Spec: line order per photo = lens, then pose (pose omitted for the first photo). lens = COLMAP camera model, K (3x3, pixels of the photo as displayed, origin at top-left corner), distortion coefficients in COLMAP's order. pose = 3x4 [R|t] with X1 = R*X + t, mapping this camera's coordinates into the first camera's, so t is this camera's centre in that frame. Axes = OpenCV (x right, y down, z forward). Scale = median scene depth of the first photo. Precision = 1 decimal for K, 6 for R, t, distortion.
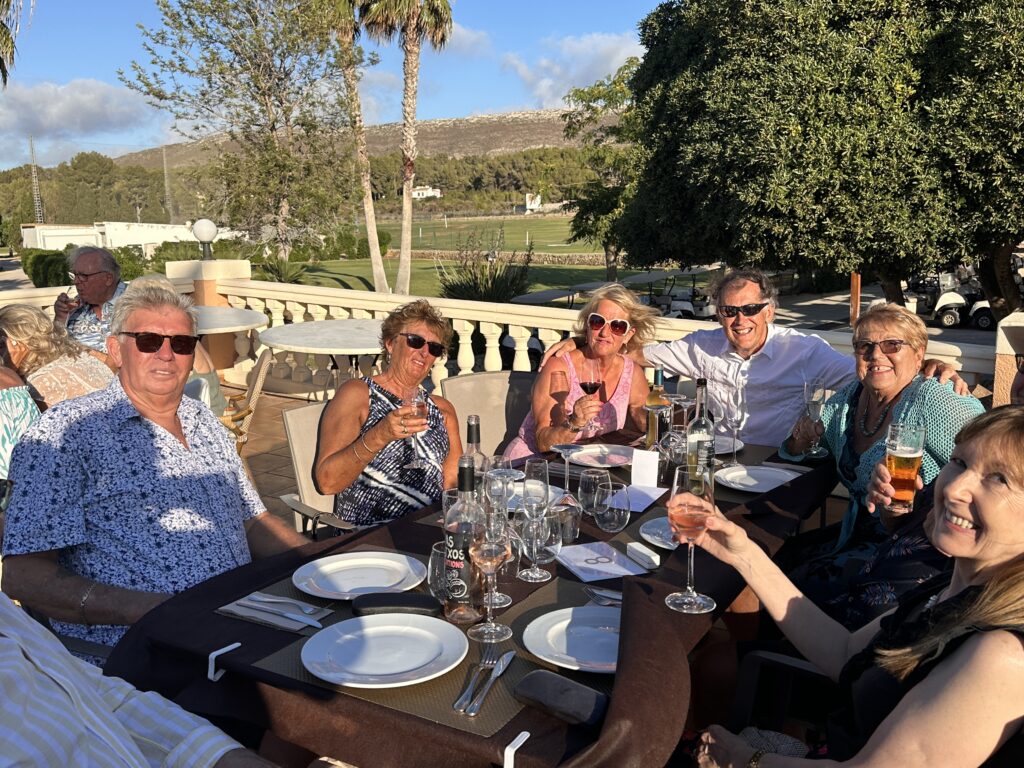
lens RADIAL K [[917.8, 0, 527.4], [0, 917.8, 389.2], [0, 0, 1]] dist [0.082321, -0.085002]
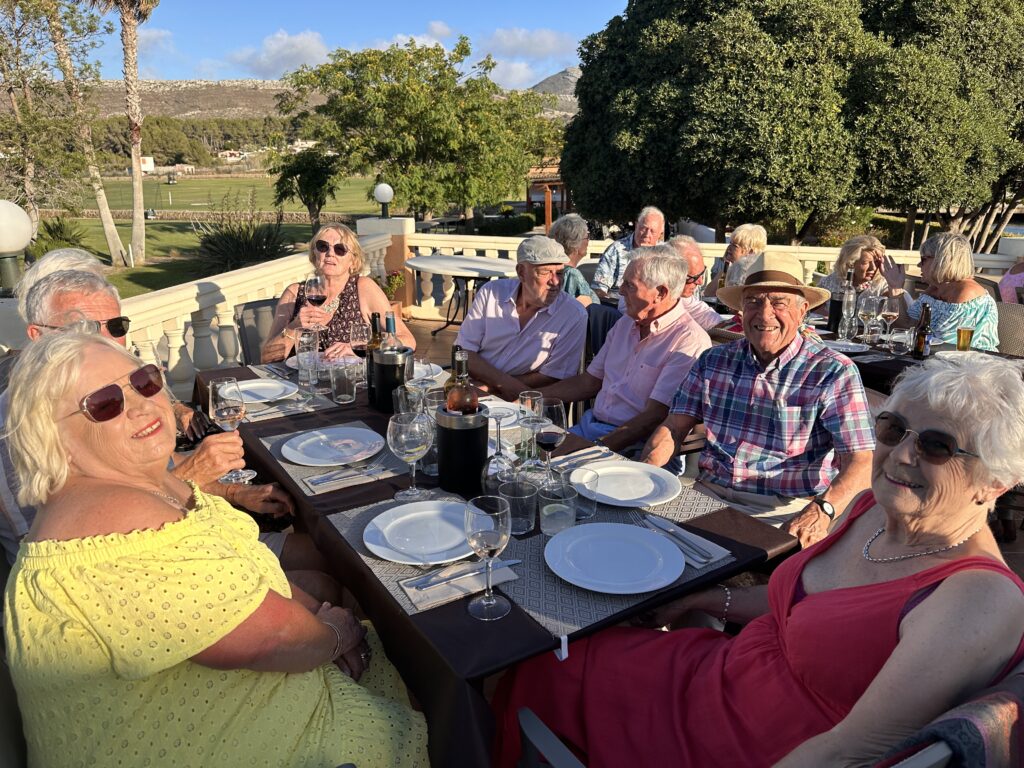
lens RADIAL K [[725.7, 0, 499.5], [0, 725.7, 380.8], [0, 0, 1]] dist [0.022320, -0.027965]
pose [[0.883075, -0.113163, 0.455381, -0.685598], [0.074921, 0.992037, 0.101236, -0.012629], [-0.463211, -0.055281, 0.884522, 0.081559]]
